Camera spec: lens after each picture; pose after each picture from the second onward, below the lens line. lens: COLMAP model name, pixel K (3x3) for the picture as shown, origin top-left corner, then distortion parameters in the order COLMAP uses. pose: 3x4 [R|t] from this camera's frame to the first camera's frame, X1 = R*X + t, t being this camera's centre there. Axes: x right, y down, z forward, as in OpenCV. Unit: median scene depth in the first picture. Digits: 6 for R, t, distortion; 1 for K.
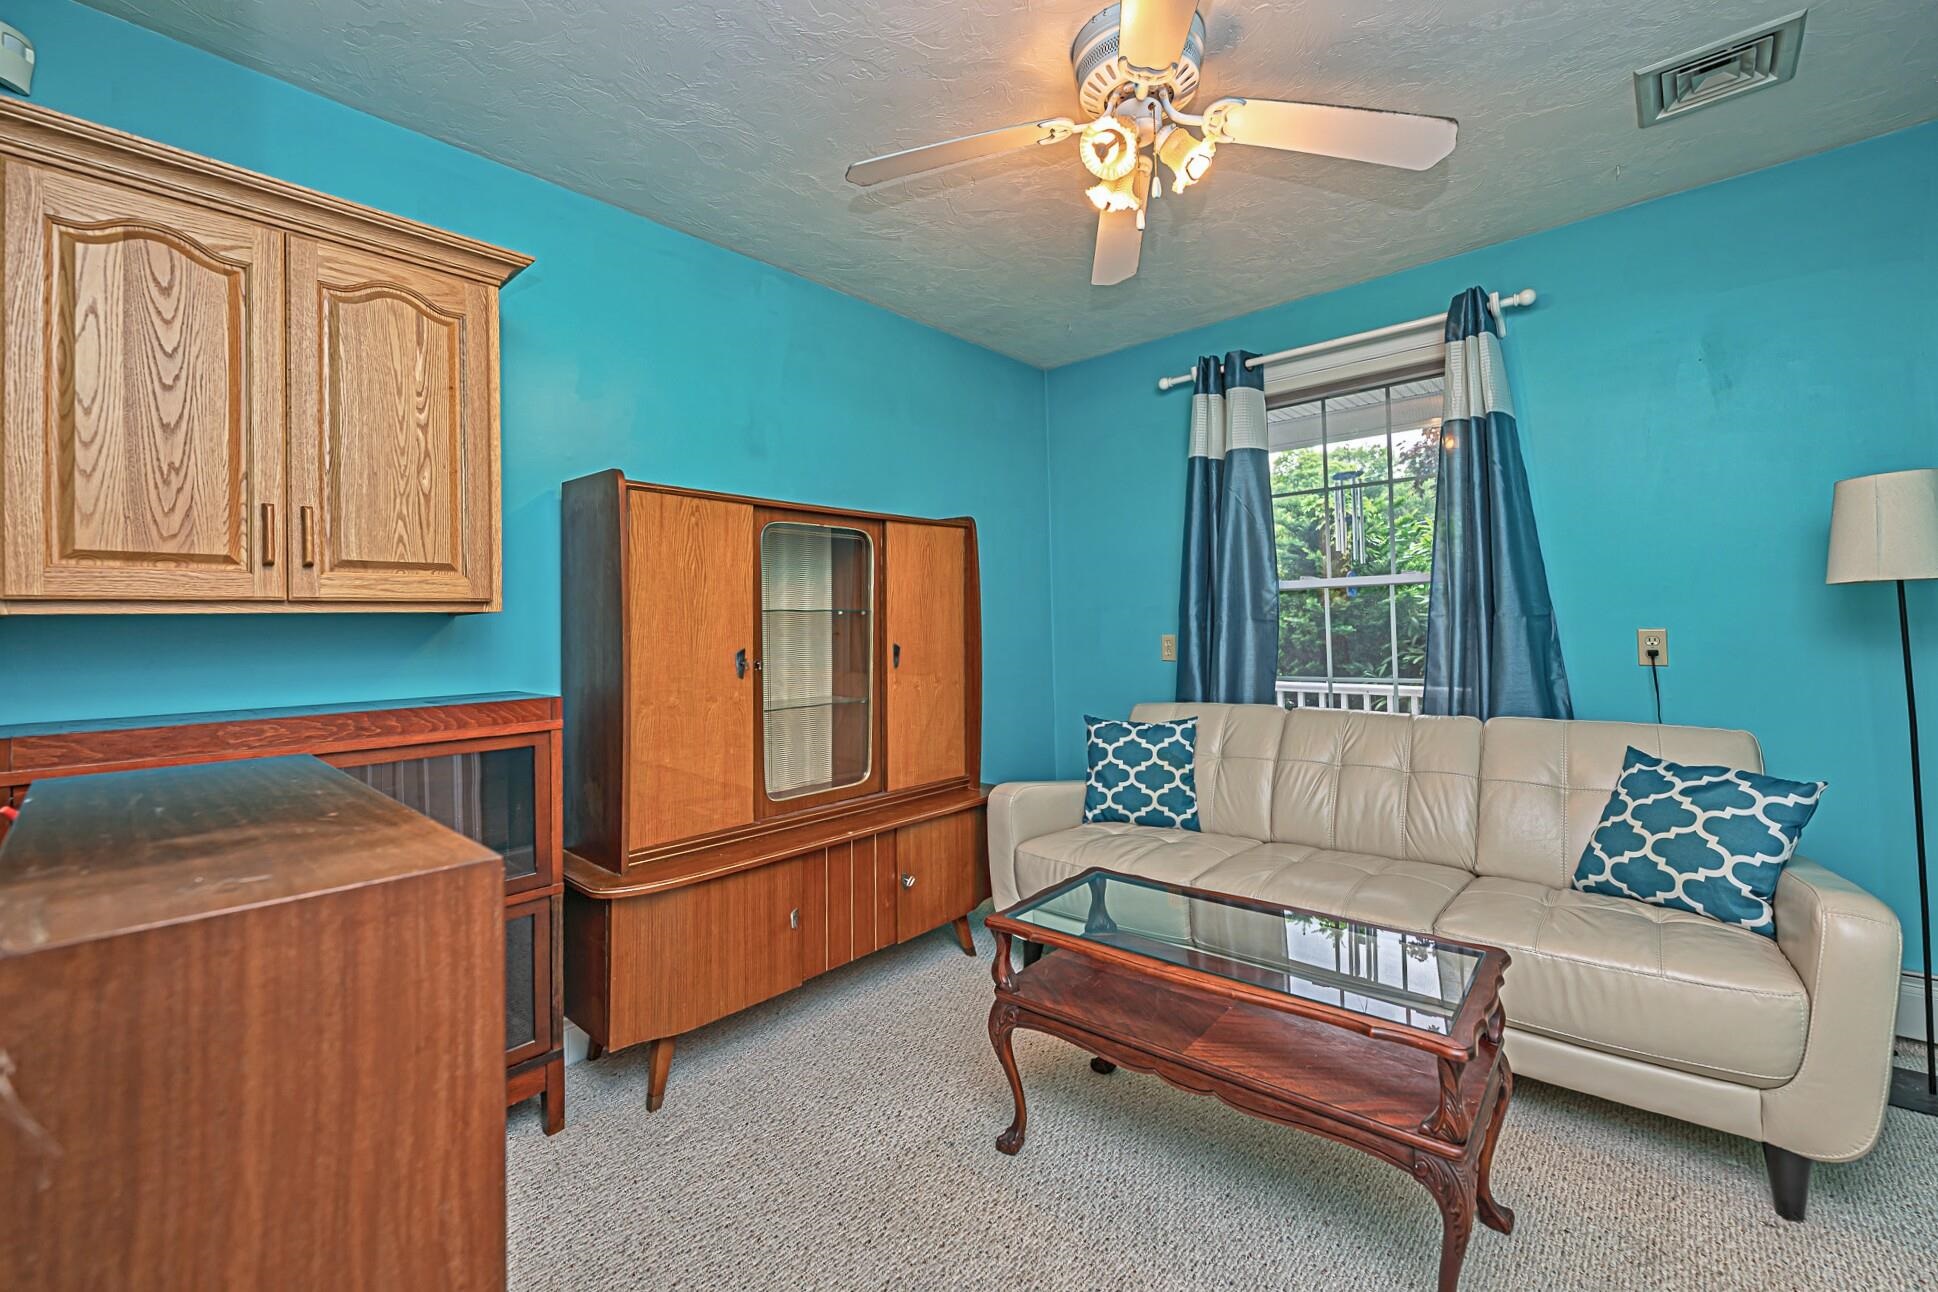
lens RADIAL K [[788.9, 0, 966.1], [0, 788.9, 629.6], [0, 0, 1]] dist [0.000021, -0.000066]
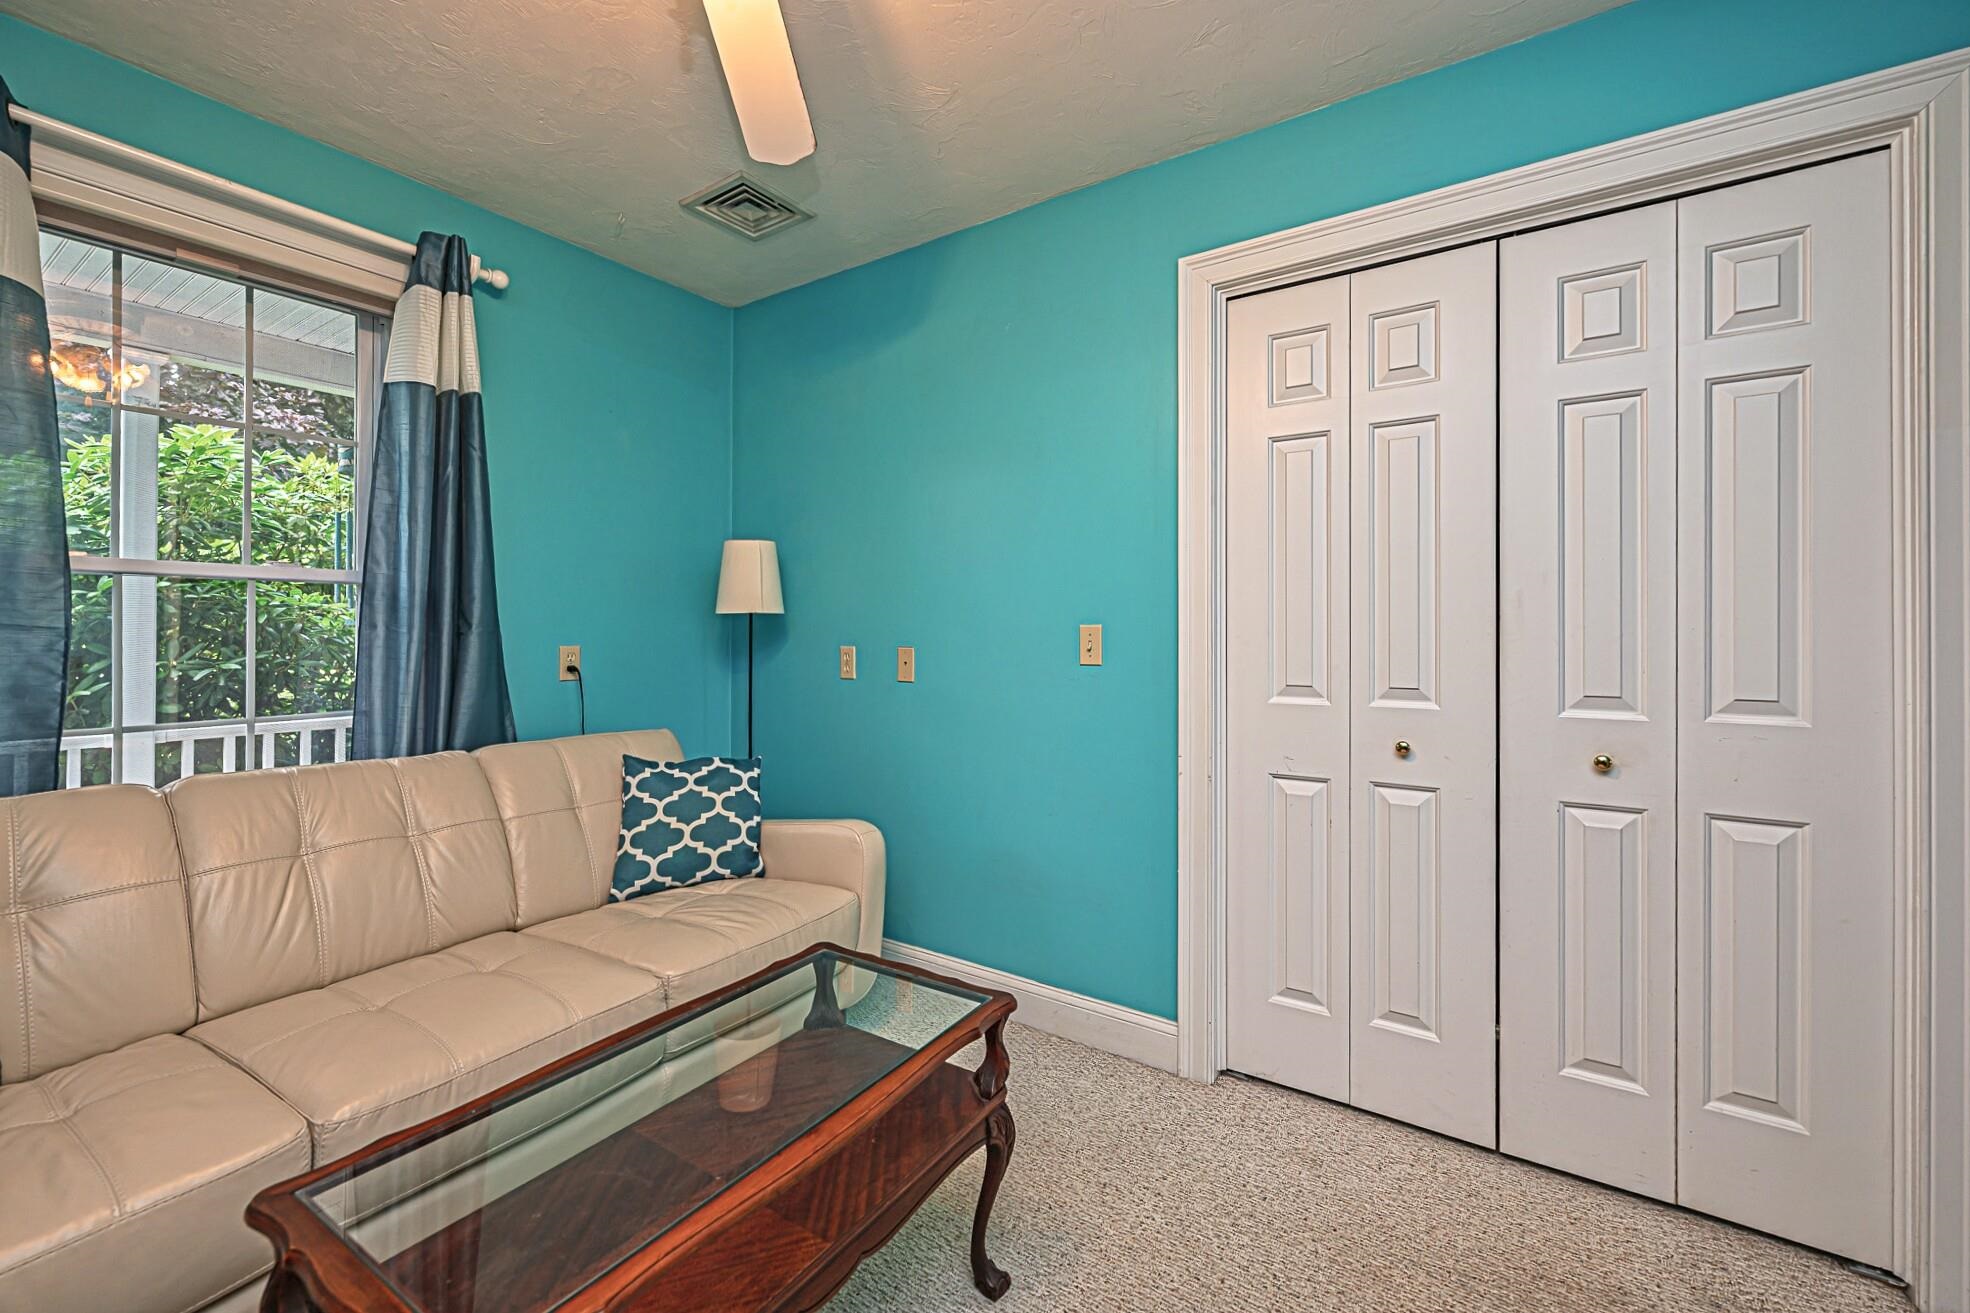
lens RADIAL K [[801.9, 0, 983.9], [0, 801.9, 649.2], [0, 0, 1]] dist [0.000021, -0.000066]
pose [[-0.110251, 0.000495, 0.993904, -0.312838], [-0.001782, 0.999998, -0.000696, 0.002963], [-0.993902, -0.001848, -0.110249, 0.647038]]
